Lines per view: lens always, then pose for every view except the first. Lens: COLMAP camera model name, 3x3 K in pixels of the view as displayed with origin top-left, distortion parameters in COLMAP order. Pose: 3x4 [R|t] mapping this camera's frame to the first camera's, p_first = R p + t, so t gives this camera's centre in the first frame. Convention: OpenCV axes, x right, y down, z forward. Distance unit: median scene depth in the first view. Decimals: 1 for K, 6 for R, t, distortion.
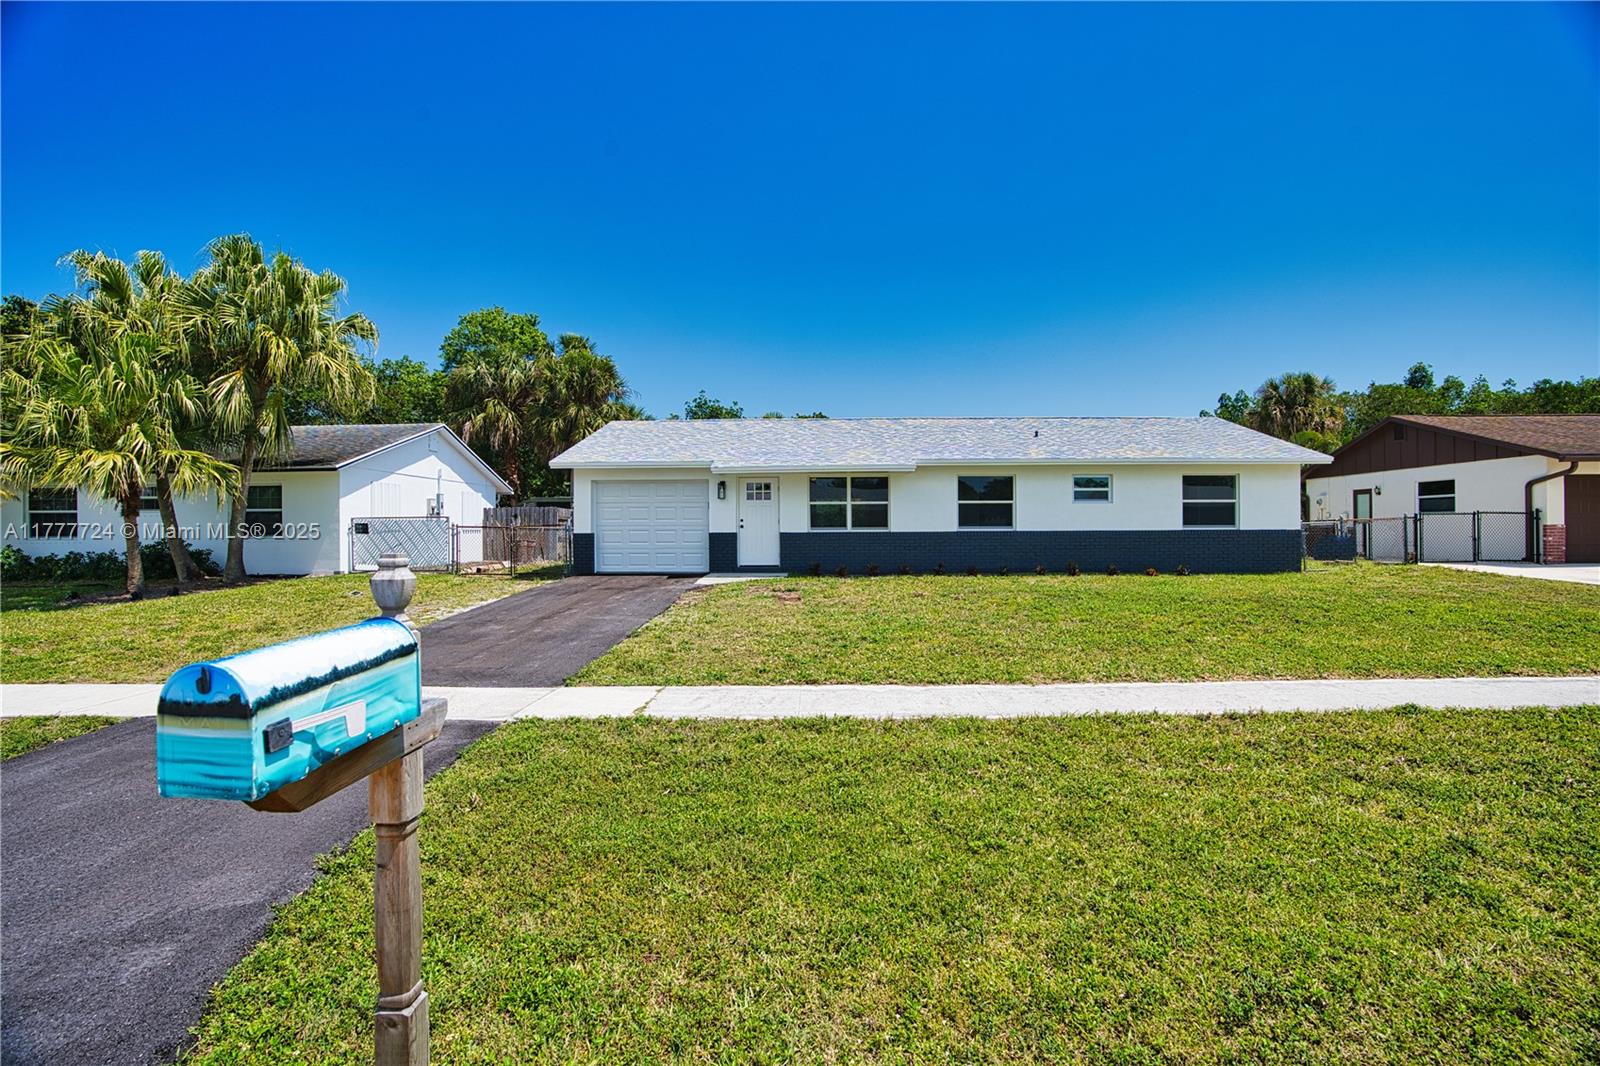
lens RADIAL K [[733.1, 0, 808.0], [0, 733.1, 525.0], [0, 0, 1]] dist [-0.064081, 0.022170]
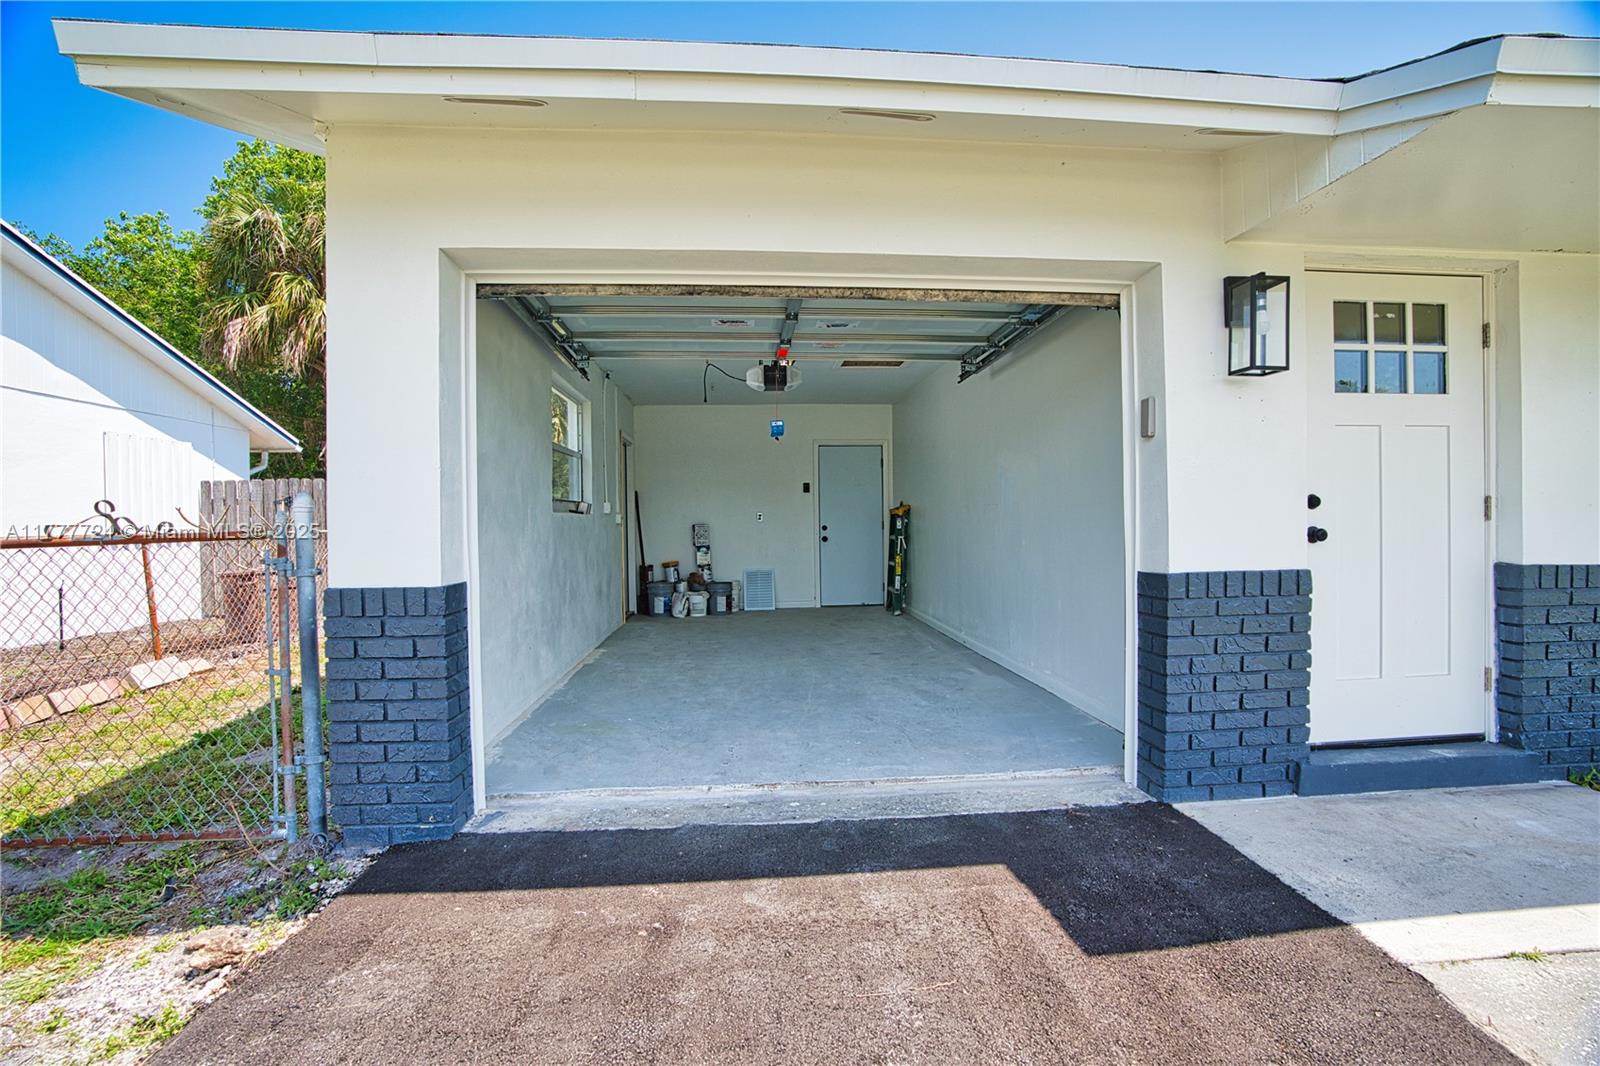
lens RADIAL K [[733.1, 0, 799.7], [0, 733.1, 529.2], [0, 0, 1]] dist [-0.064081, 0.022170]
pose [[0.994345, -0.006886, 0.105975, -0.238373], [0.005038, 0.999831, 0.017696, -0.003021], [-0.106079, -0.017062, 0.994211, 0.839520]]
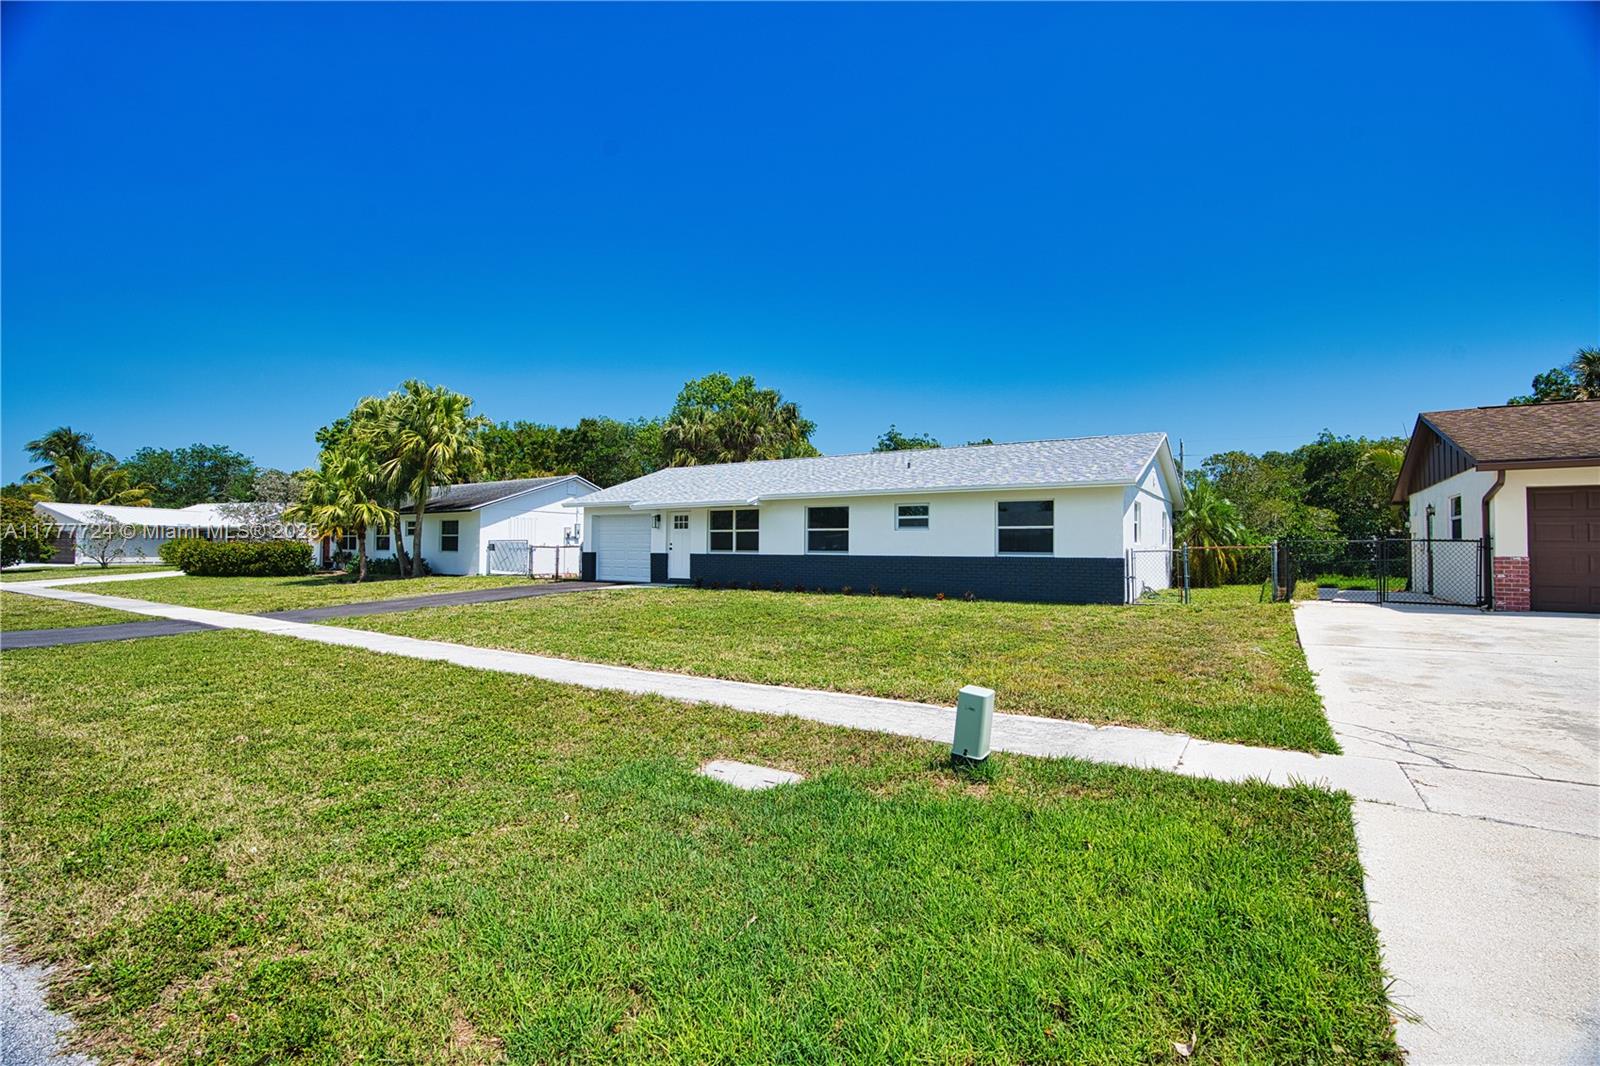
lens RADIAL K [[733.1, 0, 816.1], [0, 733.1, 526.4], [0, 0, 1]] dist [-0.064081, 0.022170]
pose [[0.854112, -0.005881, -0.520057, 0.818826], [-0.008504, 0.999644, -0.025271, -0.007291], [0.520020, 0.026007, 0.853758, 0.014067]]
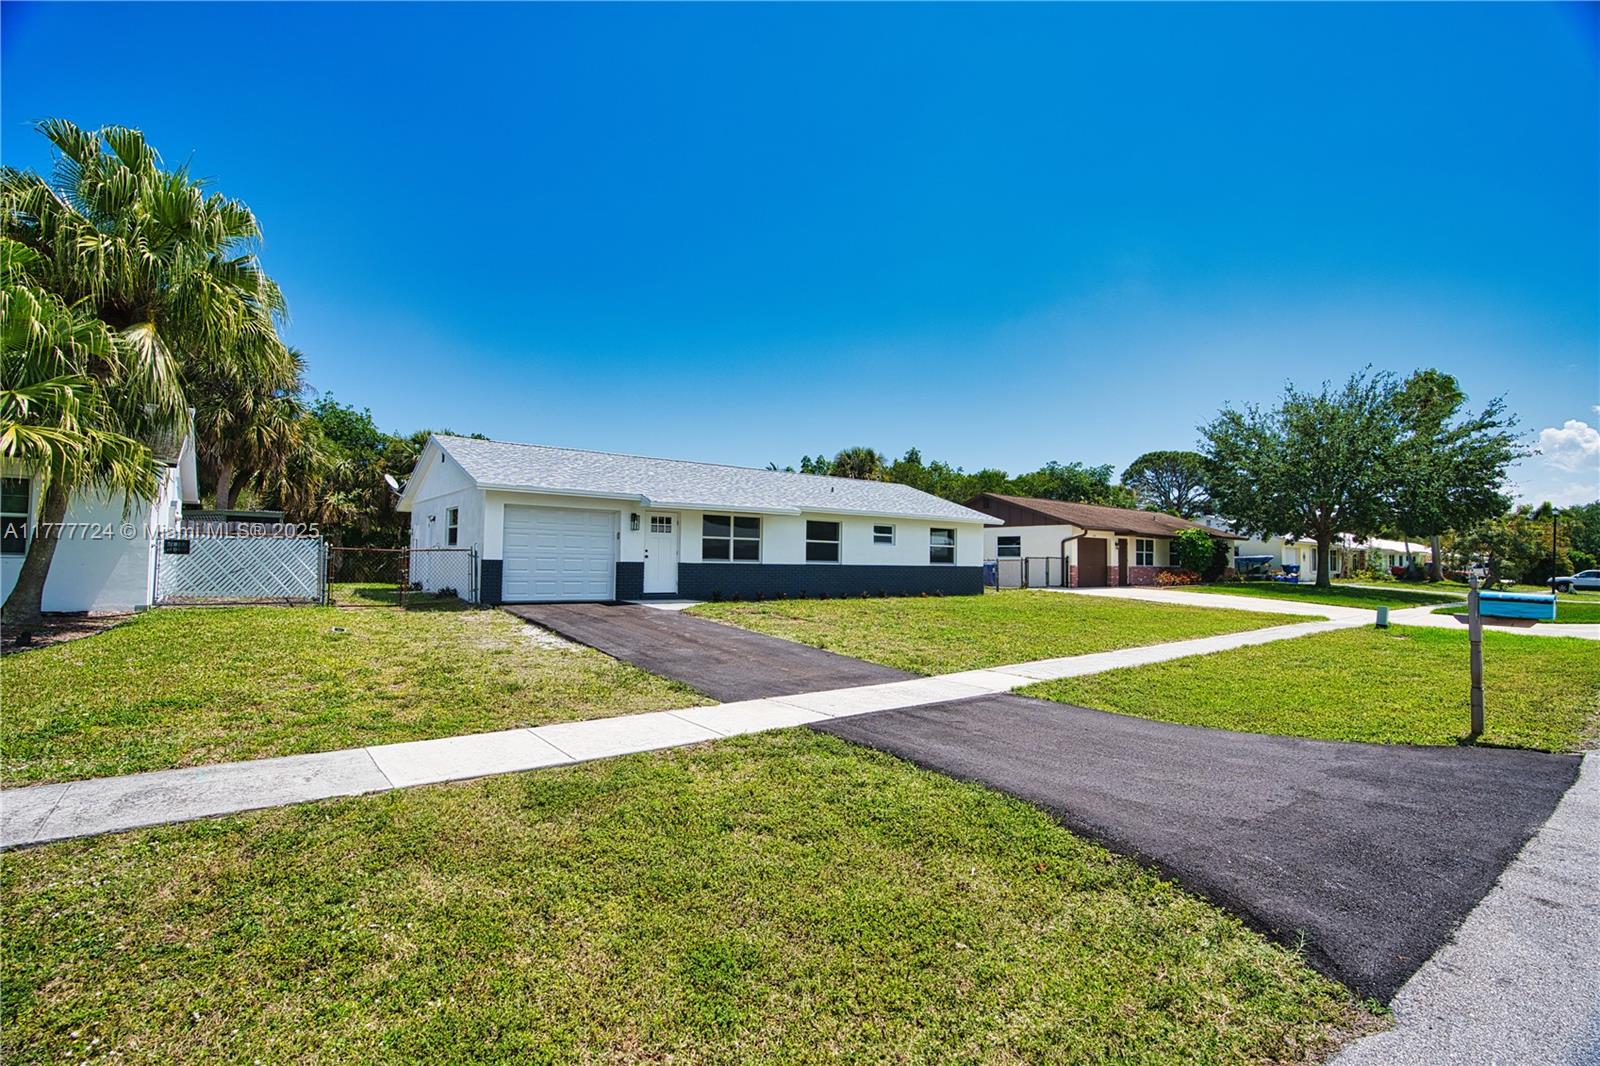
lens RADIAL K [[733.1, 0, 804.7], [0, 733.1, 528.5], [0, 0, 1]] dist [-0.064081, 0.022170]
pose [[0.769721, 0.045939, 0.636725, -0.592794], [-0.022502, 0.998740, -0.044856, 0.003783], [-0.637983, 0.020199, 0.769785, 0.036095]]
